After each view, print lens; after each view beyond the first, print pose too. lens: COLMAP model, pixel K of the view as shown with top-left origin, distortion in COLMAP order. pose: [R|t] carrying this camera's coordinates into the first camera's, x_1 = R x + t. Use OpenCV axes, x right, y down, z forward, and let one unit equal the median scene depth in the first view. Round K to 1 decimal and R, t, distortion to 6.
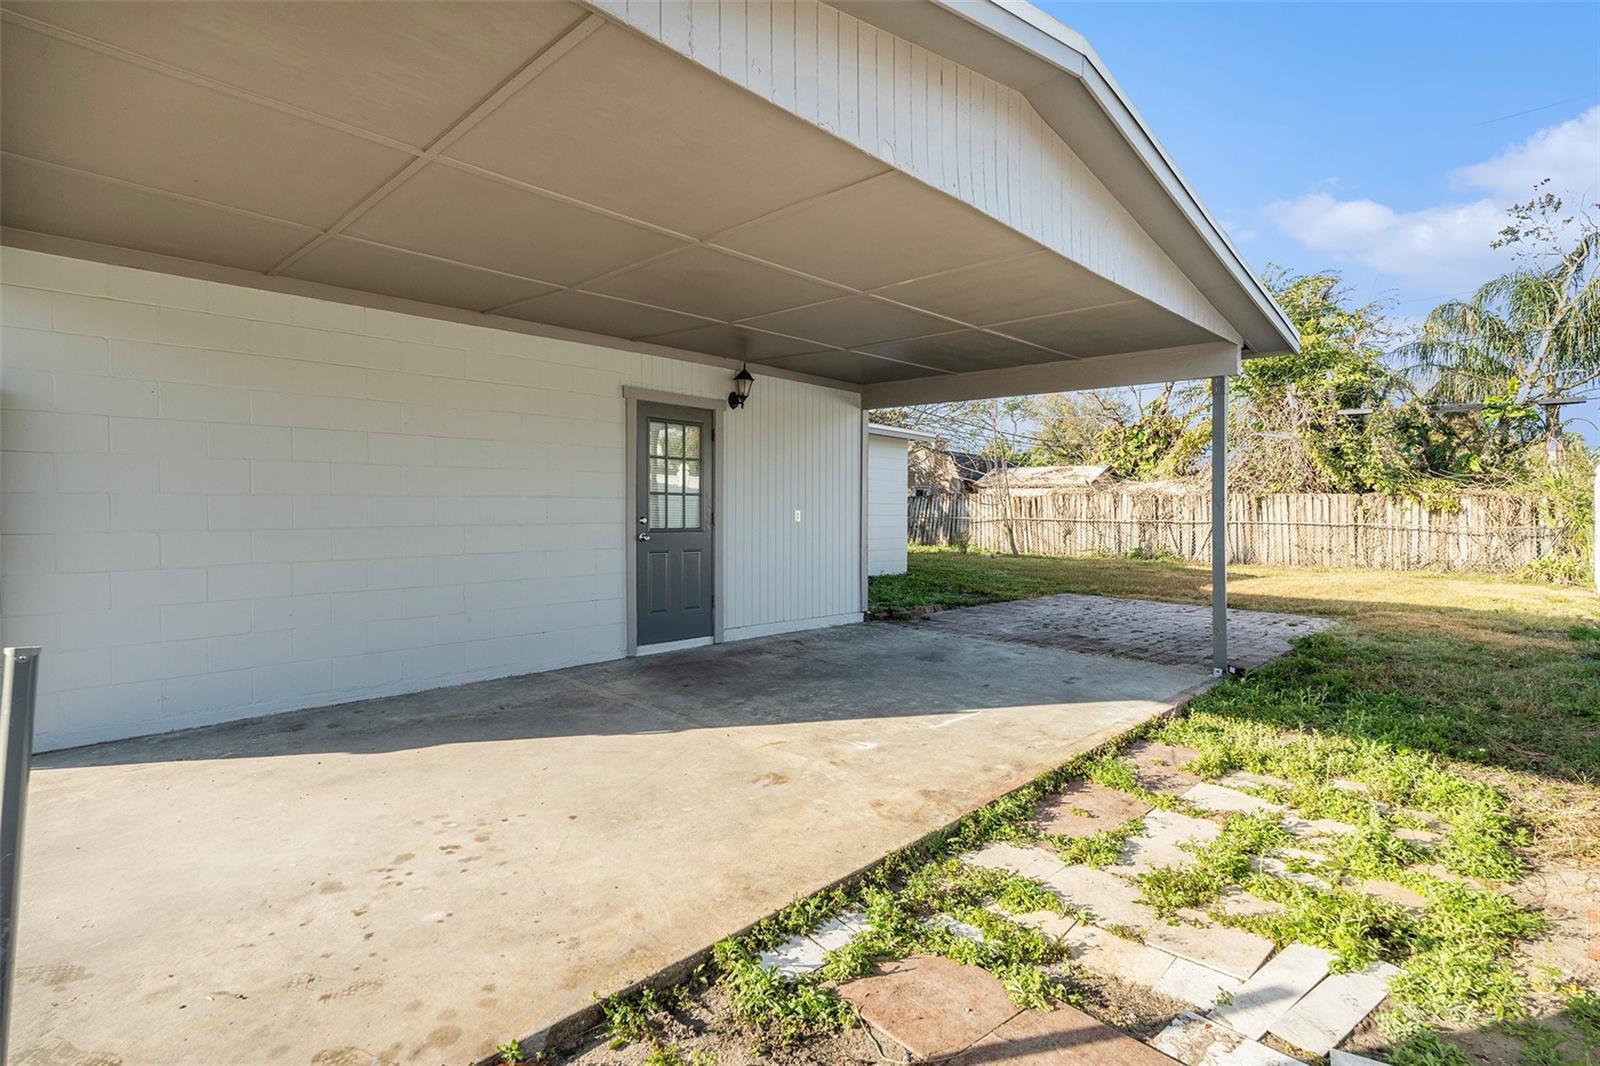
lens RADIAL K [[792.2, 0, 796.4], [0, 792.2, 502.8], [0, 0, 1]] dist [0.000940, 0.000758]
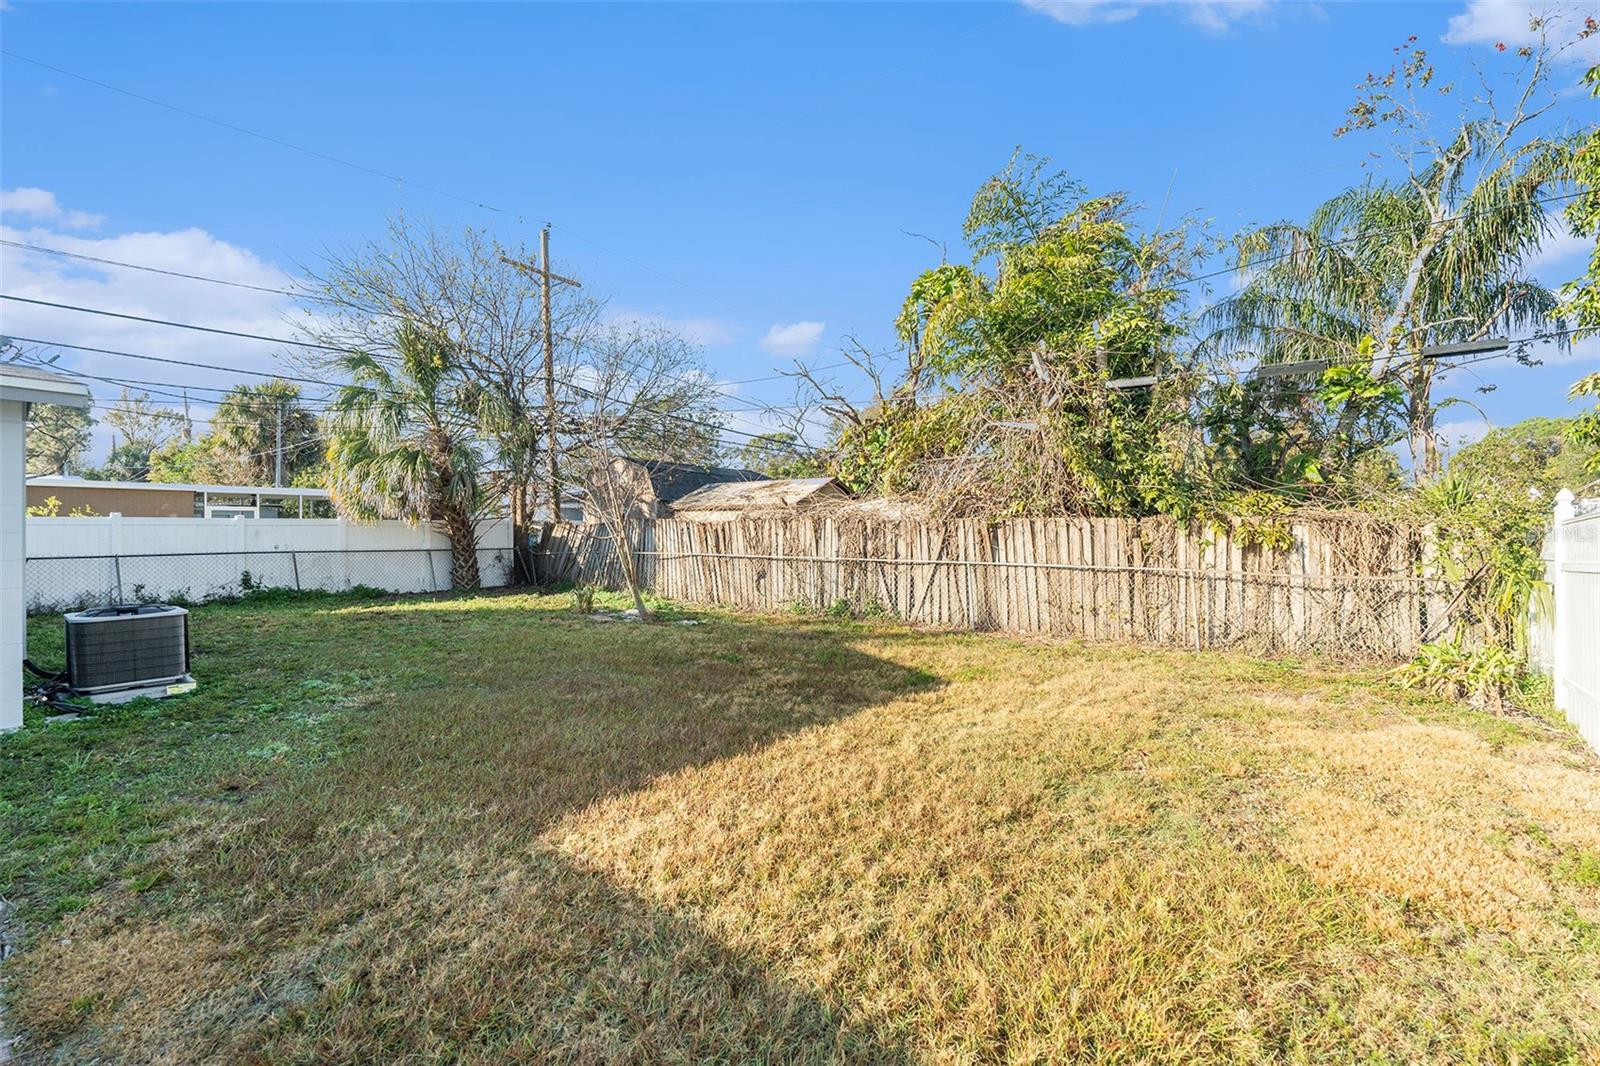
lens RADIAL K [[720.7, 0, 800.0], [0, 720.7, 533.0], [0, 0, 1]] dist [-0.000066, -0.000009]
pose [[0.994769, -0.009820, 0.101678, 0.381364], [0.008509, 0.999875, 0.013325, -0.008843], [-0.101796, -0.012390, 0.994728, 0.459276]]
